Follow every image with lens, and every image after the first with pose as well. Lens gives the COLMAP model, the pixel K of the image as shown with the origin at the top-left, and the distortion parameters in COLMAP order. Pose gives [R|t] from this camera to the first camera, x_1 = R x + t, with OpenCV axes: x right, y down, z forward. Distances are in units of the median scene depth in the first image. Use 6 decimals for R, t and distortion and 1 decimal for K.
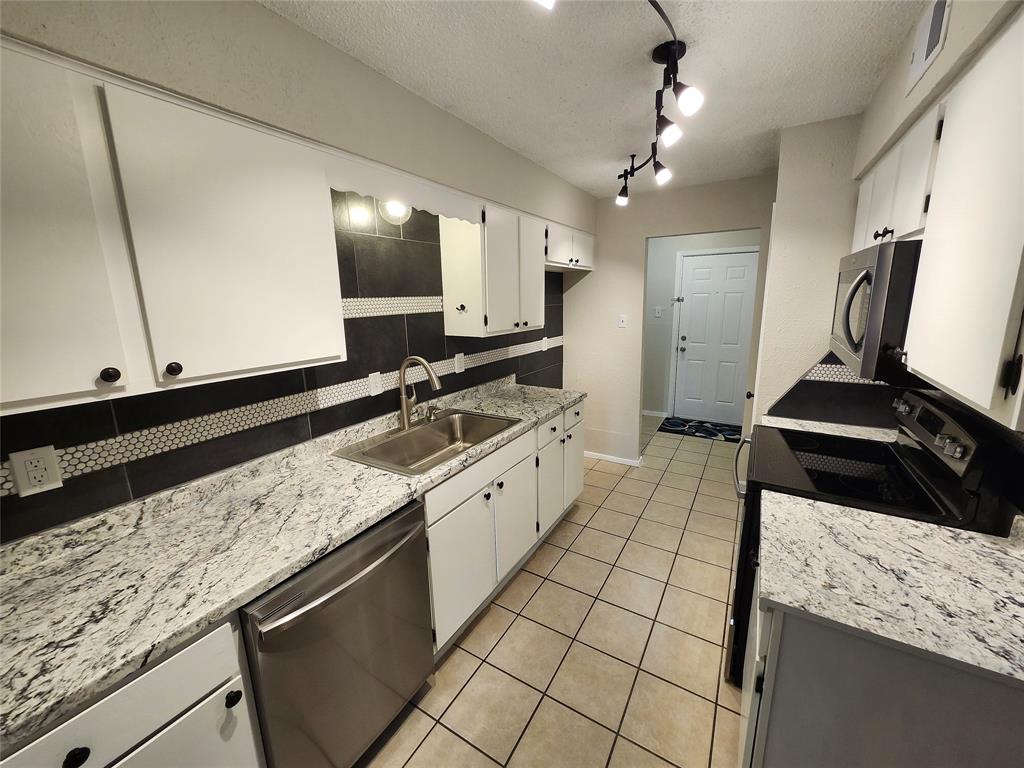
lens RADIAL K [[399.8, 0, 517.4], [0, 399.8, 377.3], [0, 0, 1]] dist [0.001723, 0.000004]
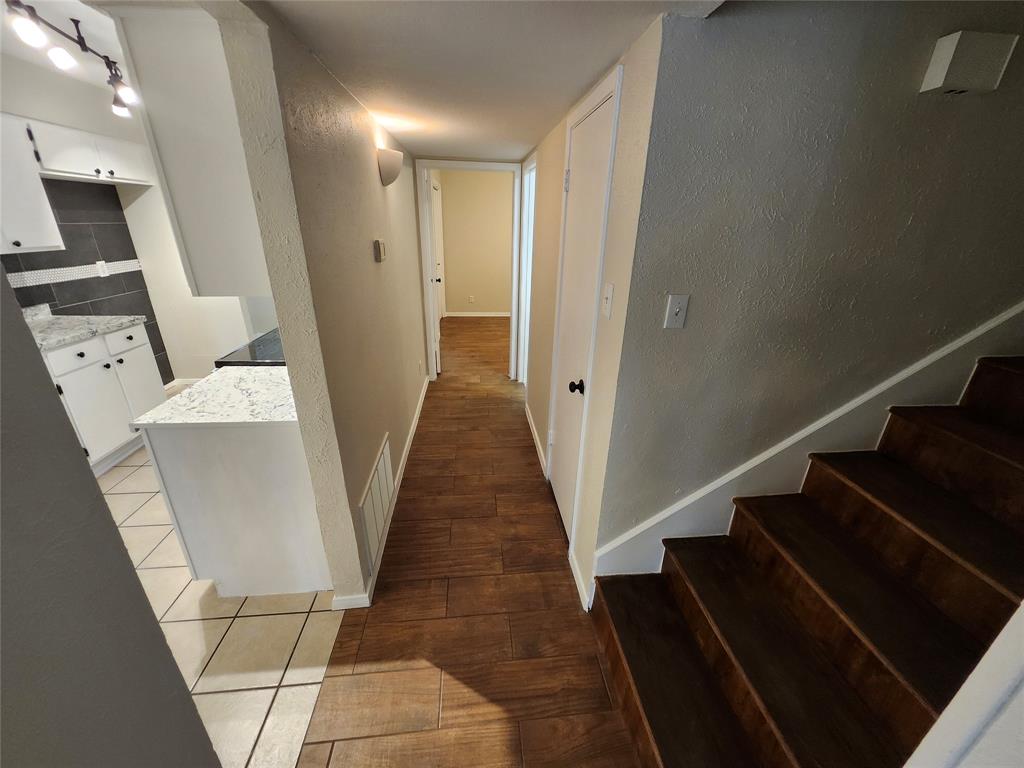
lens RADIAL K [[399.8, 0, 517.4], [0, 399.8, 377.3], [0, 0, 1]] dist [0.001723, 0.000004]
pose [[0.799161, -0.183397, 0.572457, 0.317850], [0.080897, 0.976472, 0.199897, 0.061815], [-0.595648, -0.113439, 0.795195, -0.364994]]
